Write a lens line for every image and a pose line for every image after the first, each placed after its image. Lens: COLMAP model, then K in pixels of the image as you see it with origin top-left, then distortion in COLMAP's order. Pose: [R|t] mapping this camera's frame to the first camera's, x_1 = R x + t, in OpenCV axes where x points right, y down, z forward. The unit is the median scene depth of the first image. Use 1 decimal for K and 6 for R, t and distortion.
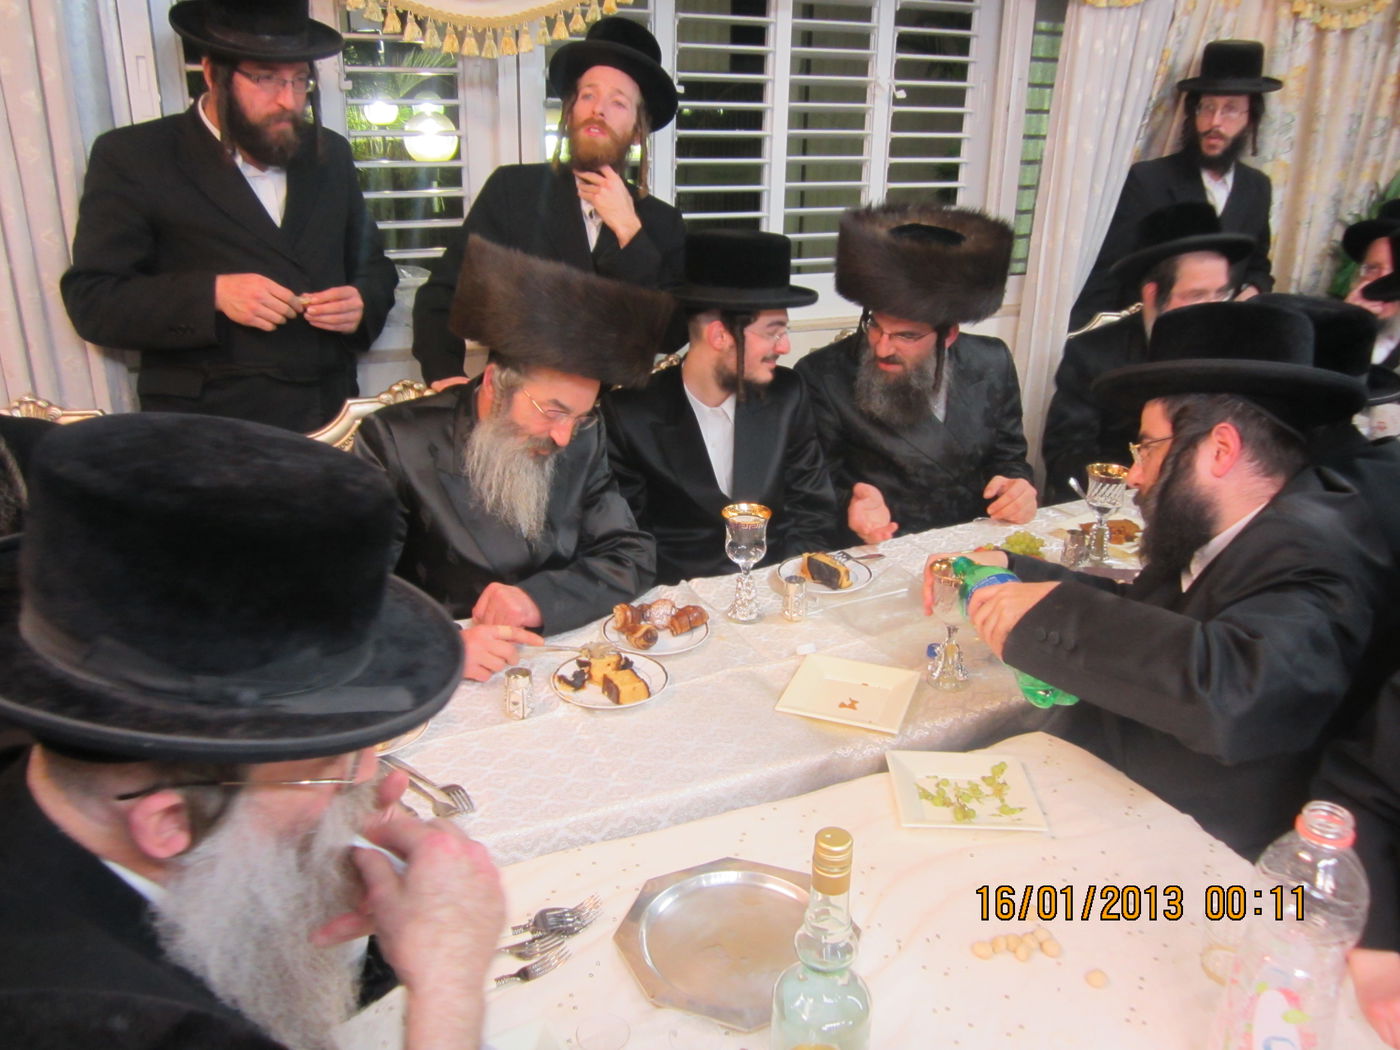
lens RADIAL K [[1160.3, 0, 700.0], [0, 1160.3, 525.0], [0, 0, 1]] dist [-0.006502, -0.002011]
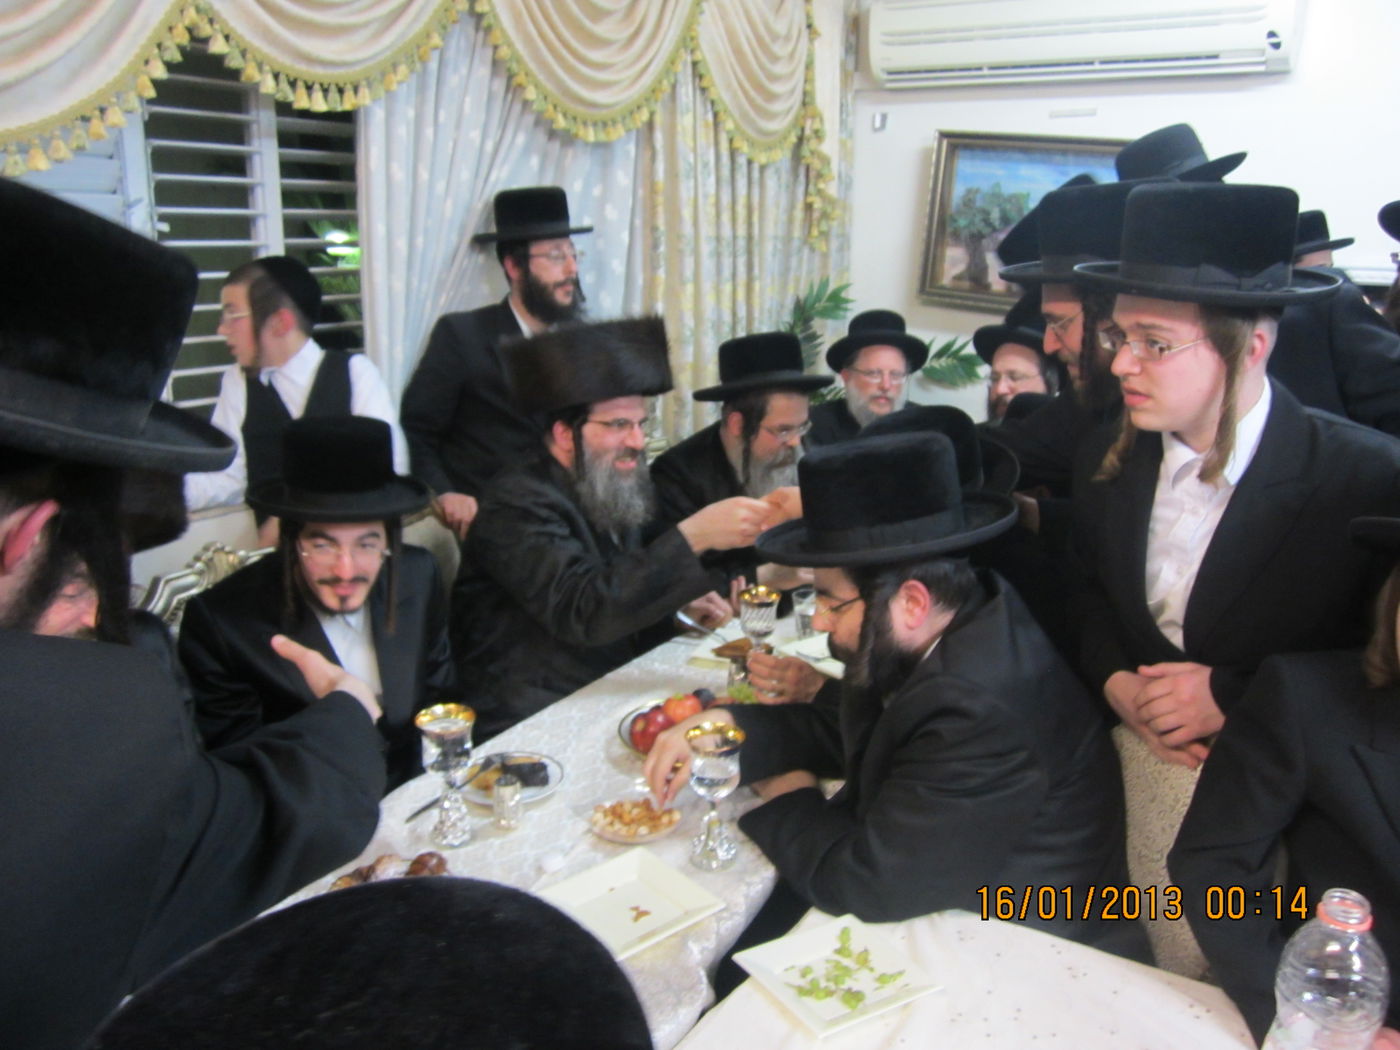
lens RADIAL K [[1174.9, 0, 700.0], [0, 1174.9, 525.0], [0, 0, 1]] dist [-0.029352, 0.010144]
pose [[0.843802, -0.144174, 0.516926, -0.200841], [0.193020, 0.980310, -0.041660, -0.068468], [-0.500741, 0.134929, 0.855016, 0.144660]]
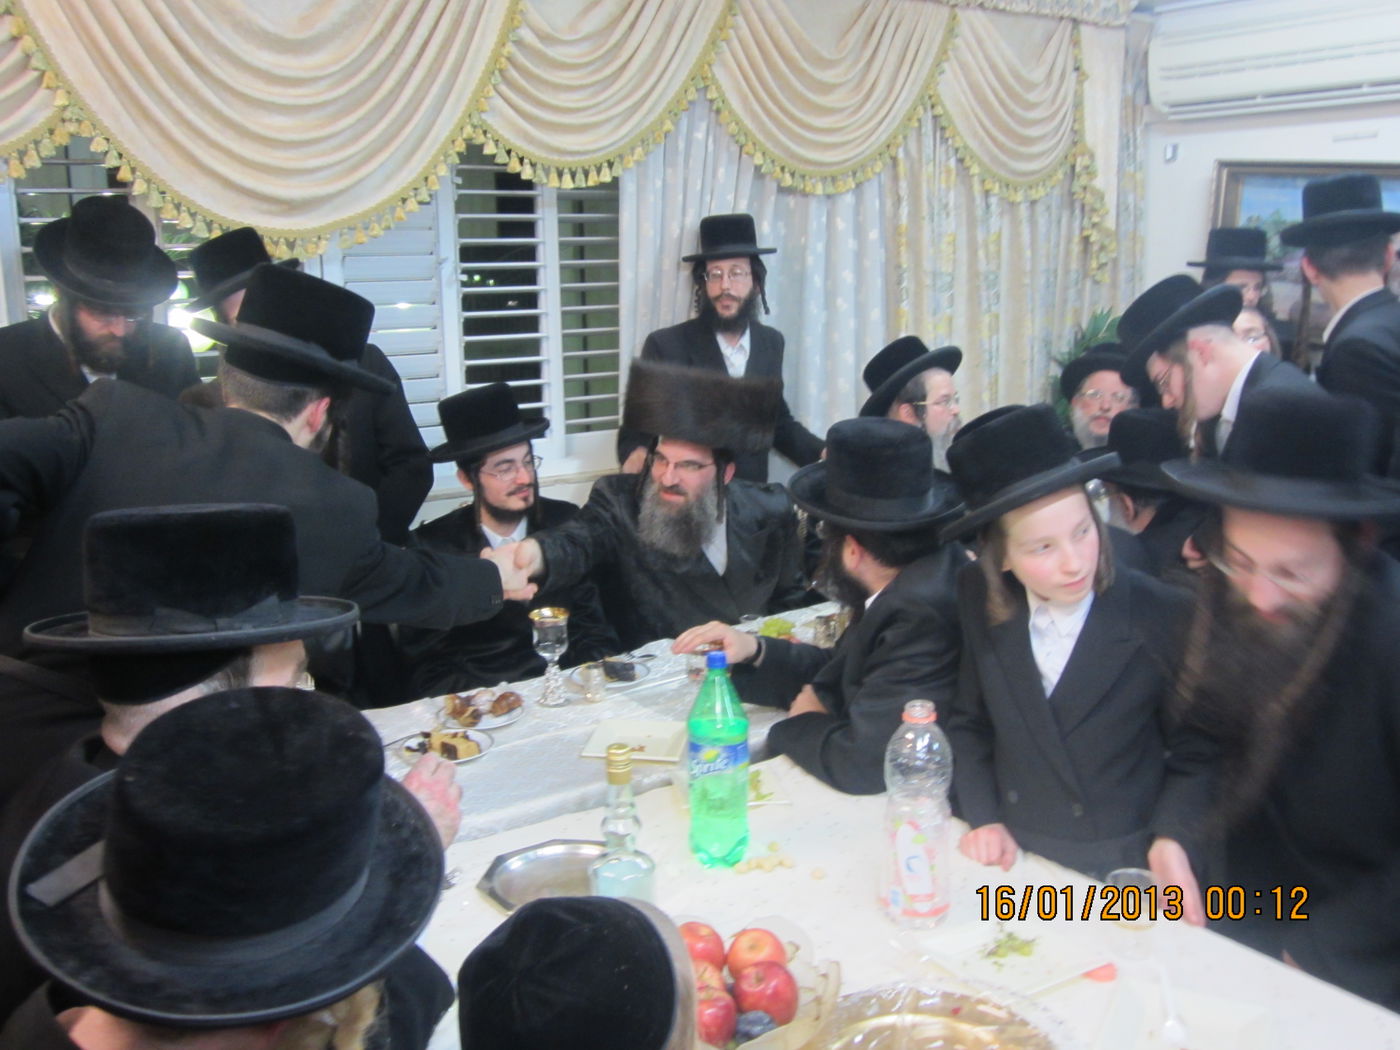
lens RADIAL K [[1382.3, 0, 700.0], [0, 1382.3, 525.0], [0, 0, 1]] dist [-0.045078, 0.000668]
pose [[0.985546, -0.071484, 0.153590, -0.016879], [0.095692, 0.983030, -0.156507, 0.123272], [-0.139796, 0.168942, 0.975662, -0.394084]]
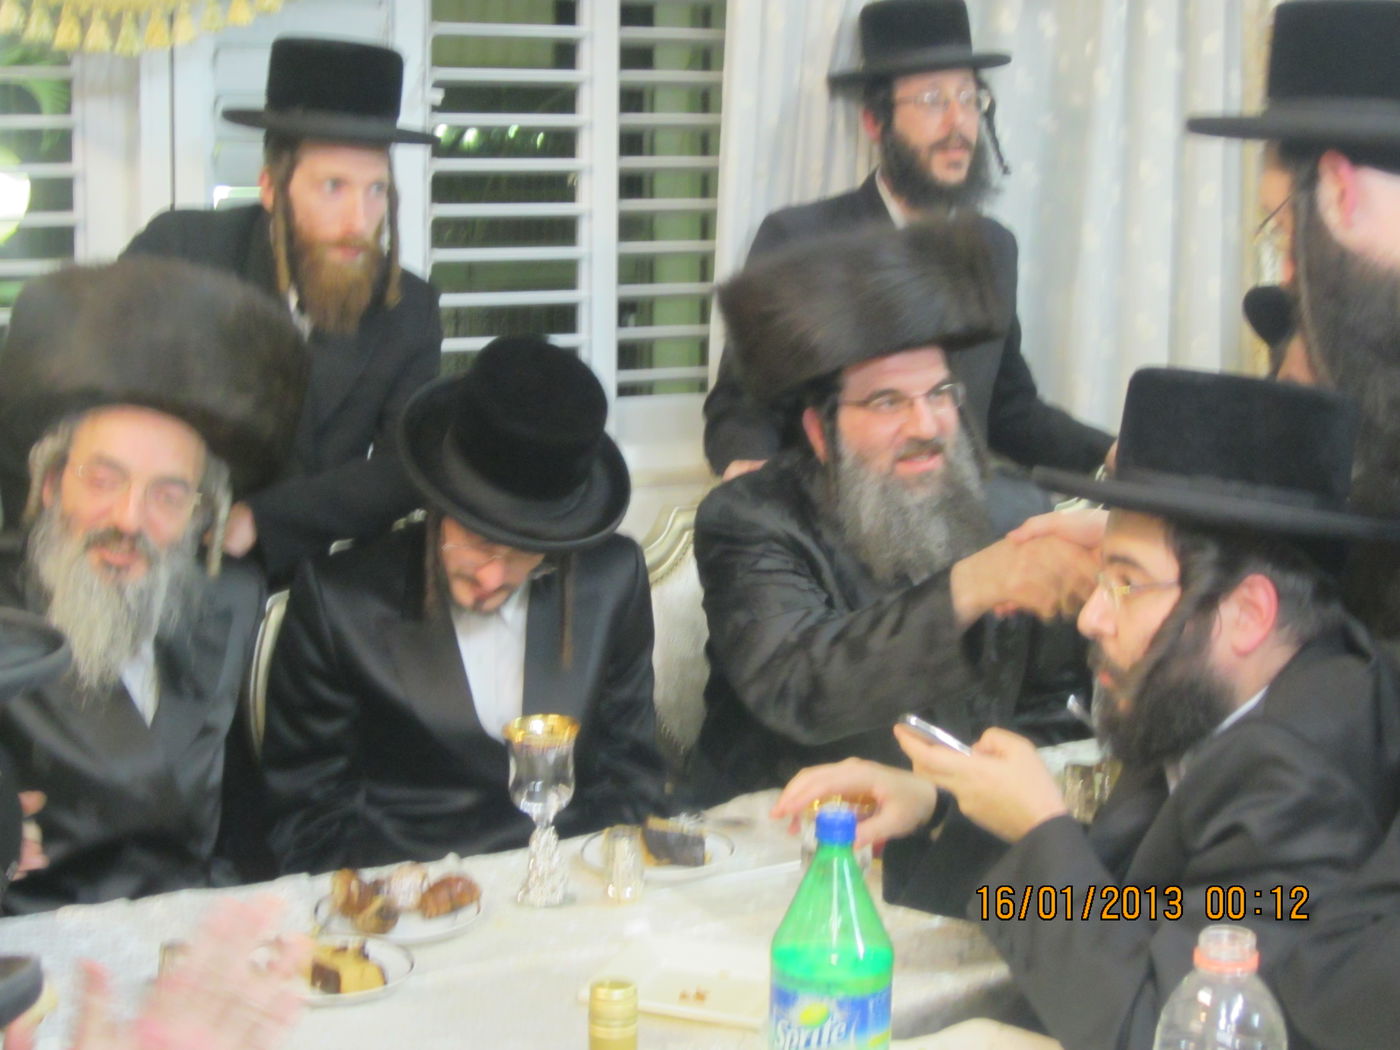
lens RADIAL K [[2519.9, 0, 701.0], [0, 2519.9, 610.4], [0, 0, 1]] dist [-0.155478, -0.151100]
pose [[0.997325, -0.025163, 0.068632, 0.031051], [0.035856, 0.986576, -0.159319, 0.129833], [-0.063702, 0.161353, 0.984839, -0.315531]]
